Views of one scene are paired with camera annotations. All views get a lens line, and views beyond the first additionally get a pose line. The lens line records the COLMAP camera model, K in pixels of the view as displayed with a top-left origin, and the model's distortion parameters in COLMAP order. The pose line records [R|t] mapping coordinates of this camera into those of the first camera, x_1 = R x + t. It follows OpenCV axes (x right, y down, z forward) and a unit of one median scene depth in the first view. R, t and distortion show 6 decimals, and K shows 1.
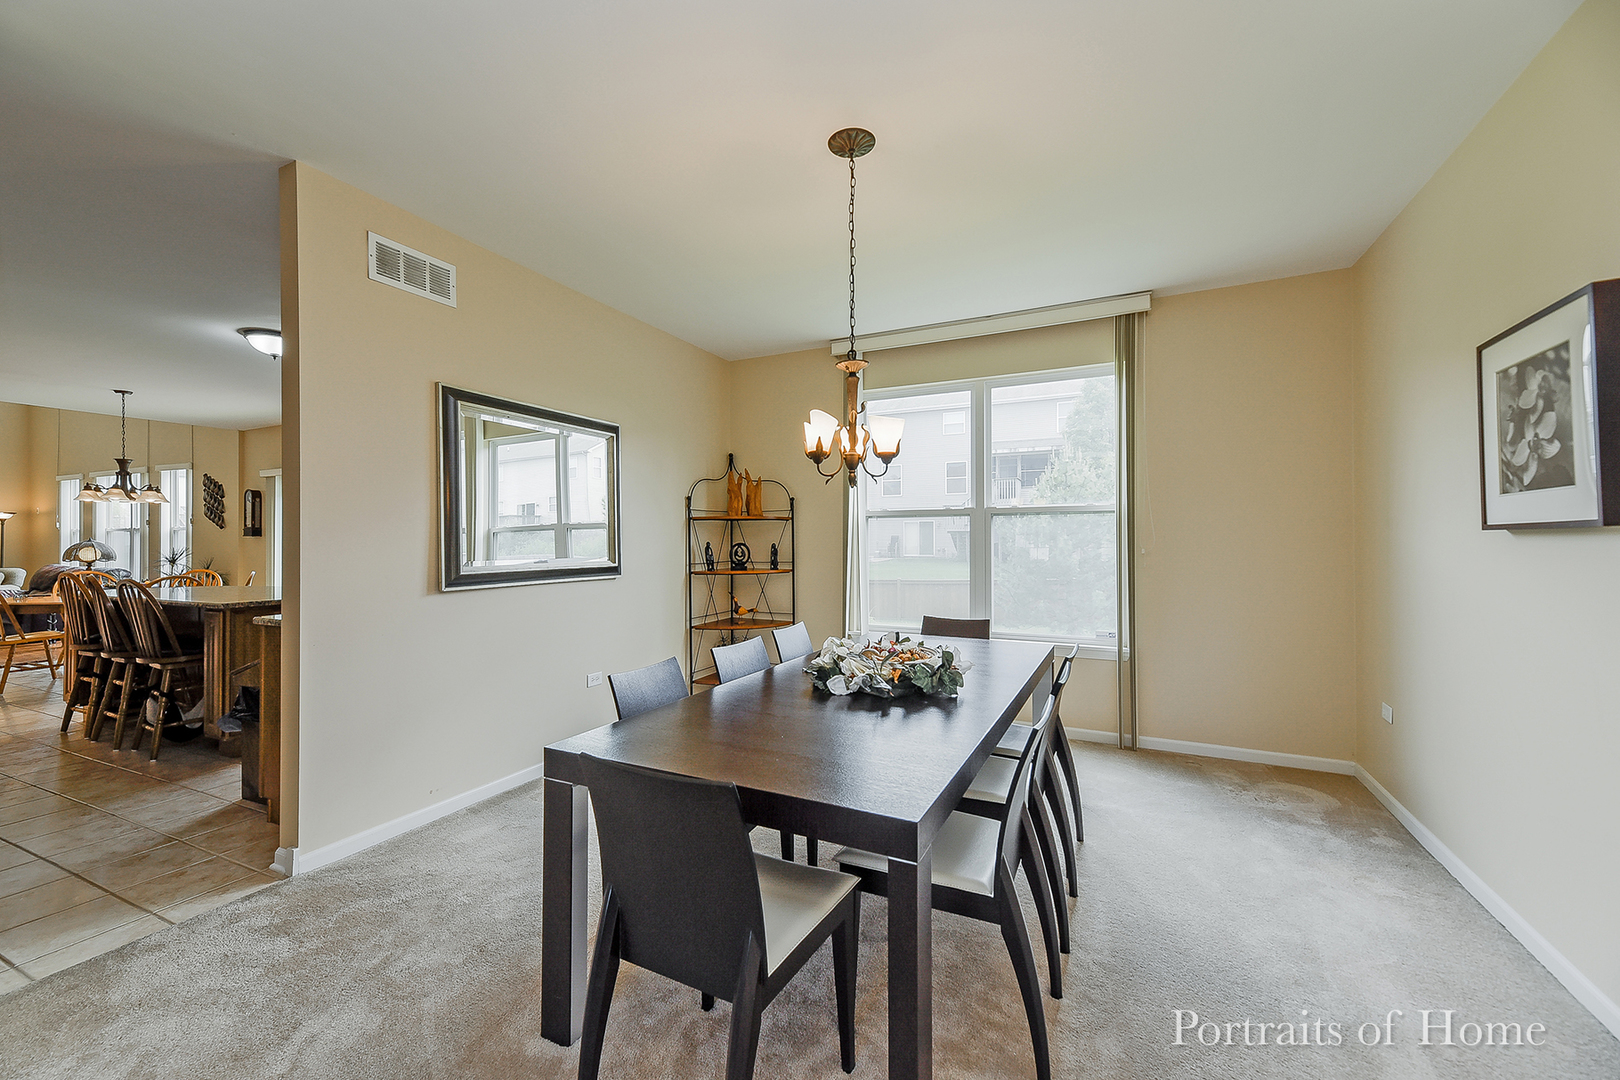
lens RADIAL K [[667.7, 0, 805.9], [0, 667.7, 546.3], [0, 0, 1]] dist [0.017752, -0.000402]
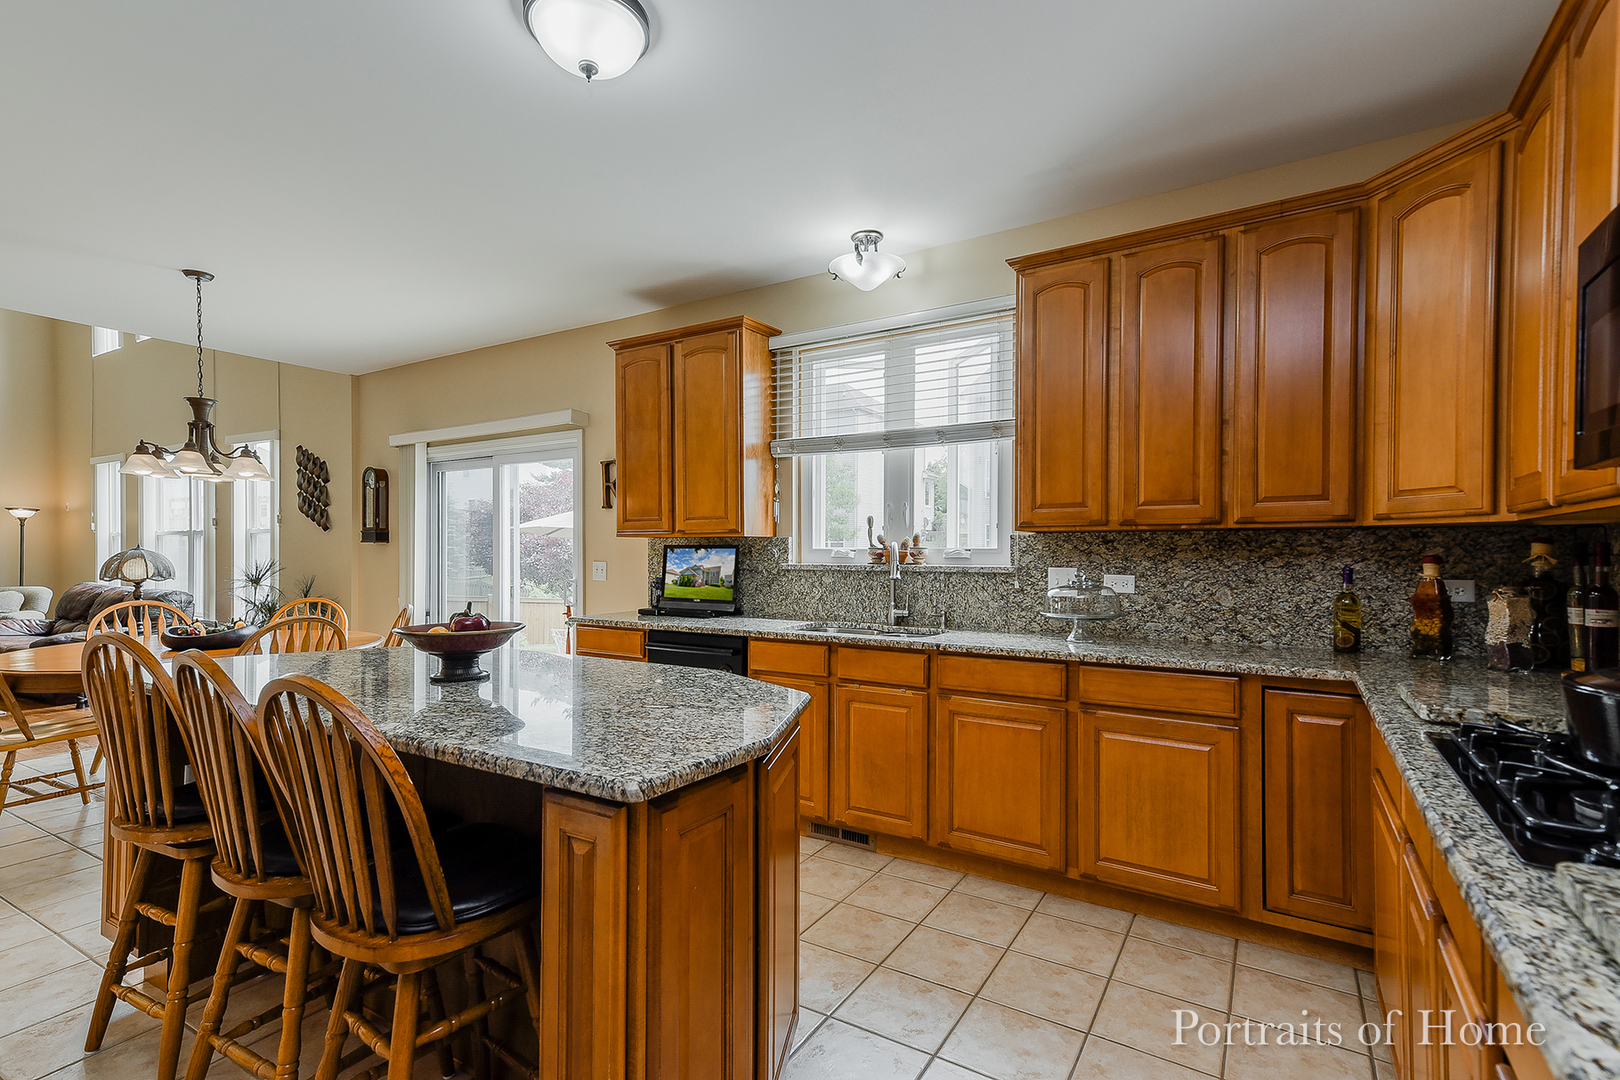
lens RADIAL K [[762.9, 0, 811.1], [0, 762.9, 568.1], [0, 0, 1]] dist [0.022669, 0.000474]
pose [[0.996162, 0.005551, -0.087353, -0.344269], [-0.004370, 0.999897, 0.013702, -0.002453], [0.087420, -0.013268, 0.996083, 0.315251]]
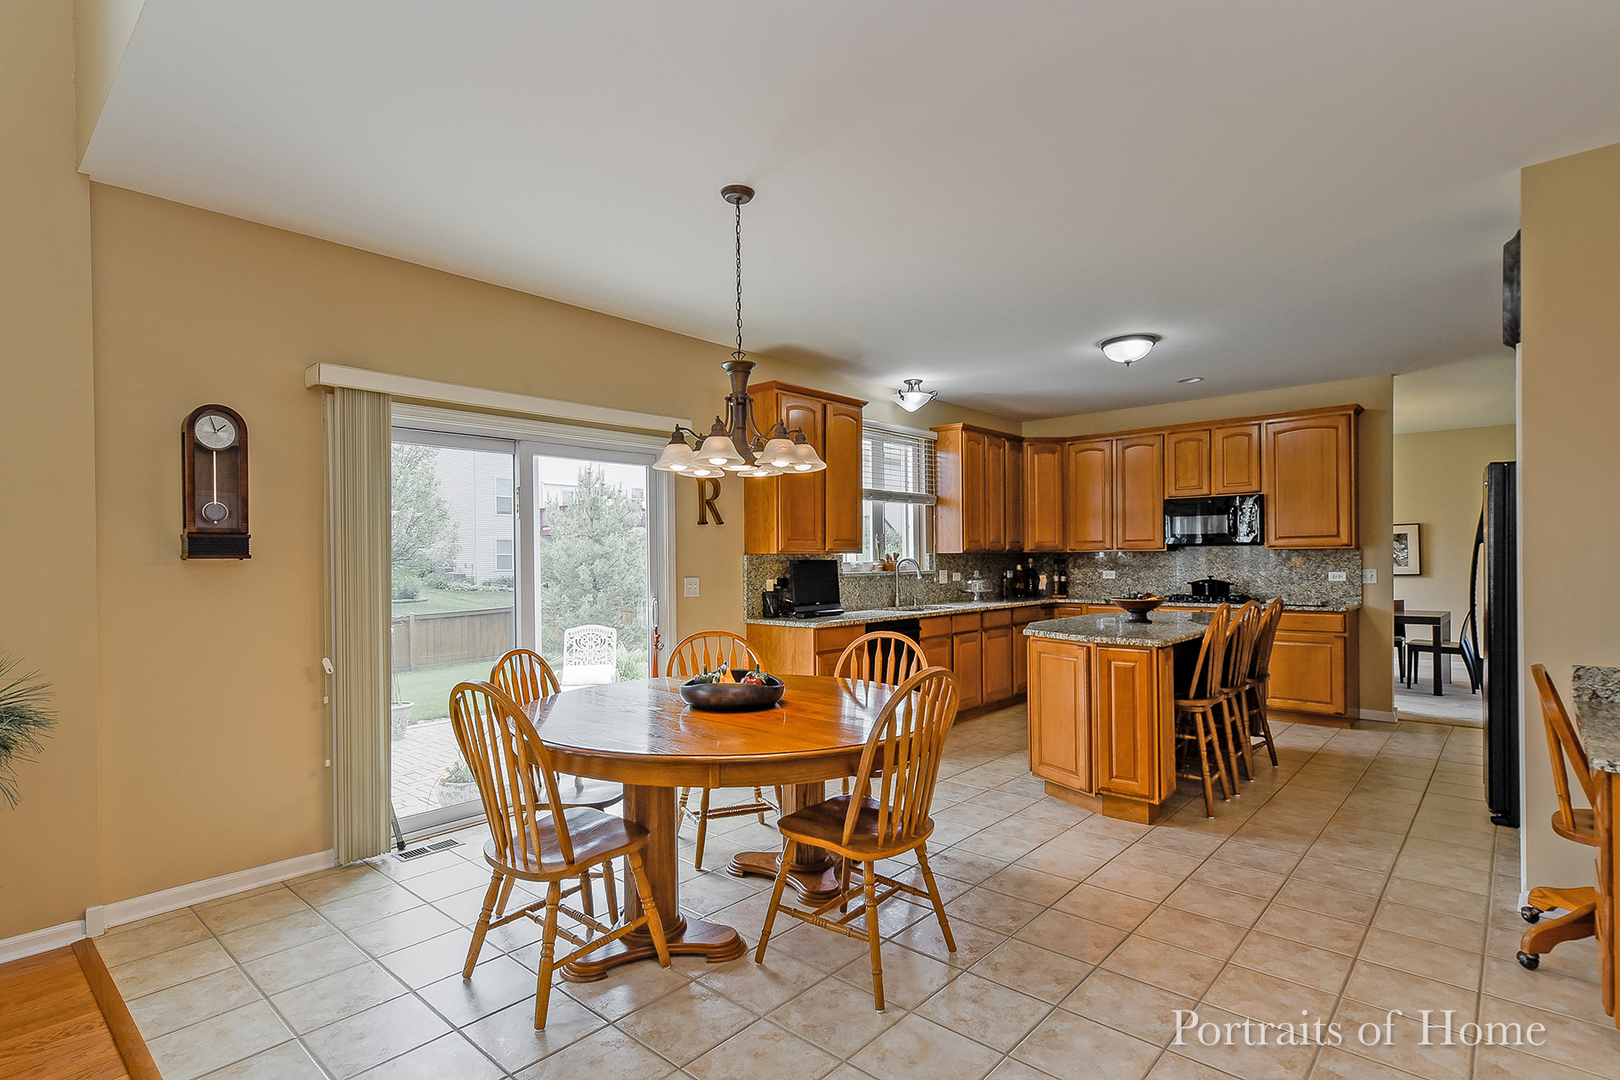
lens RADIAL K [[782.4, 0, 805.4], [0, 782.4, 558.6], [0, 0, 1]] dist [0.006516, 0.000332]
pose [[0.268158, -0.000761, 0.963375, -1.070461], [0.015114, 0.999880, -0.003417, -0.009361], [-0.963256, 0.015476, 0.268137, 0.630544]]
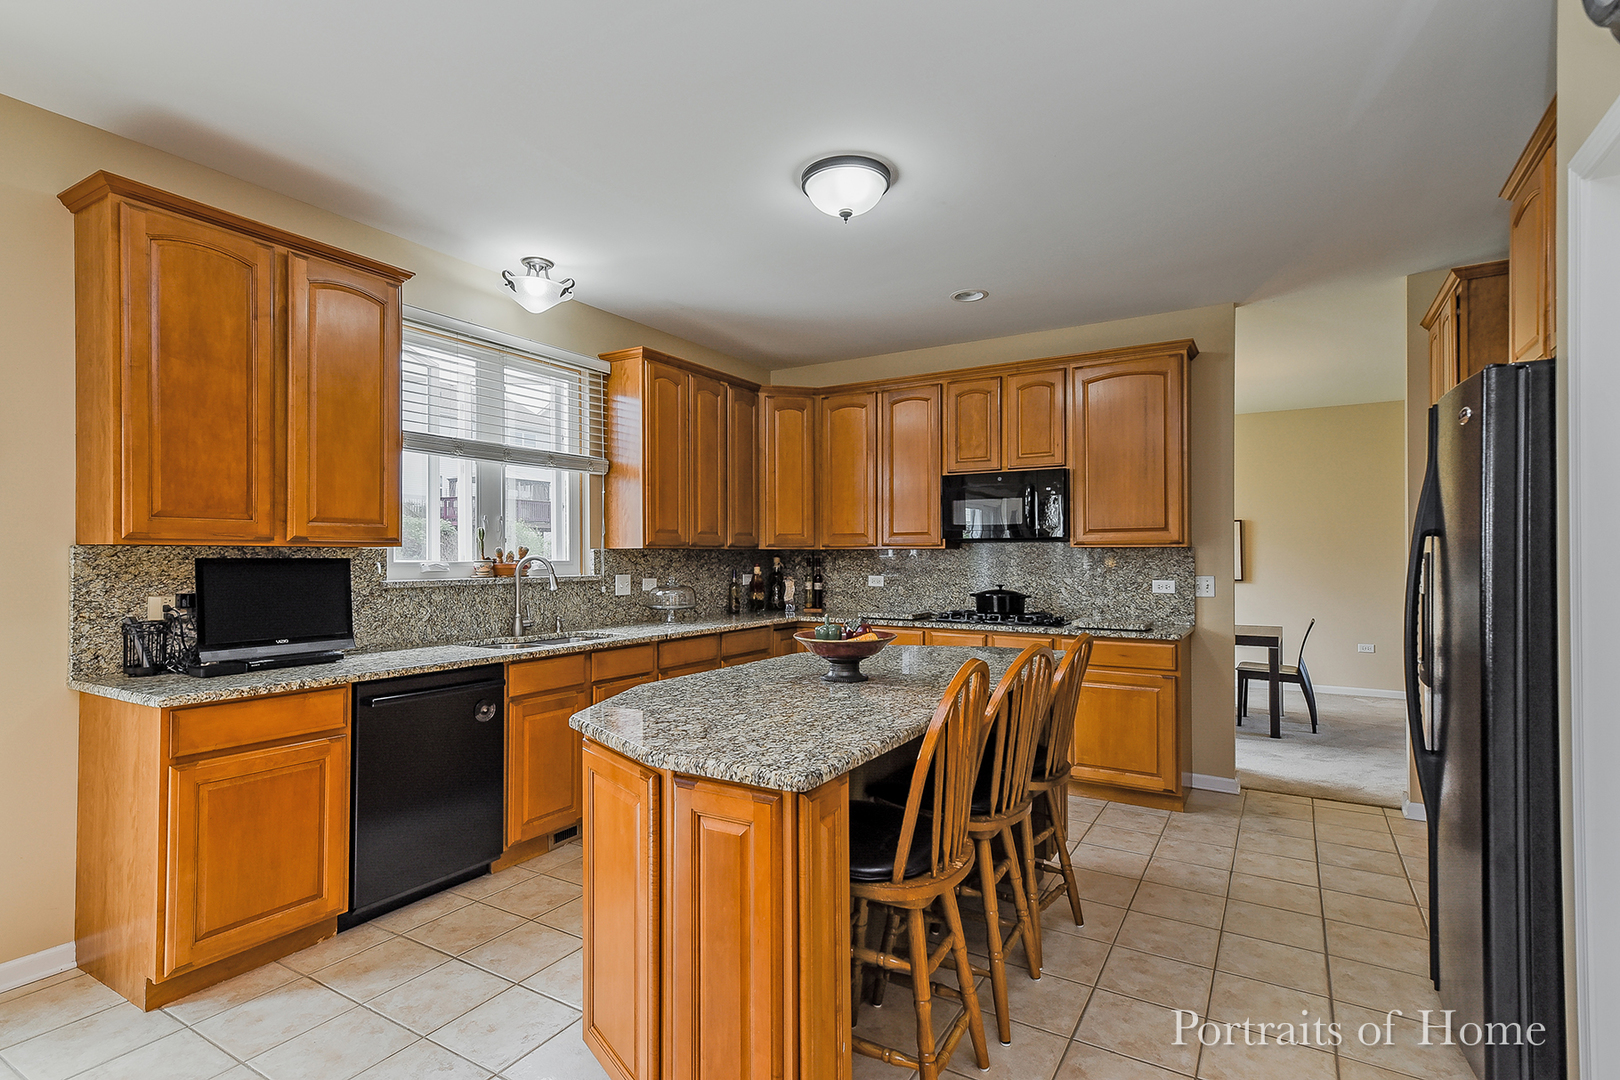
lens RADIAL K [[786.7, 0, 804.2], [0, 786.7, 546.6], [0, 0, 1]] dist [0.012817, 0.000181]
pose [[0.081082, 0.013027, 0.996622, -0.773892], [0.007556, 0.999878, -0.013684, -0.008857], [-0.996679, 0.008640, 0.080974, 0.544403]]
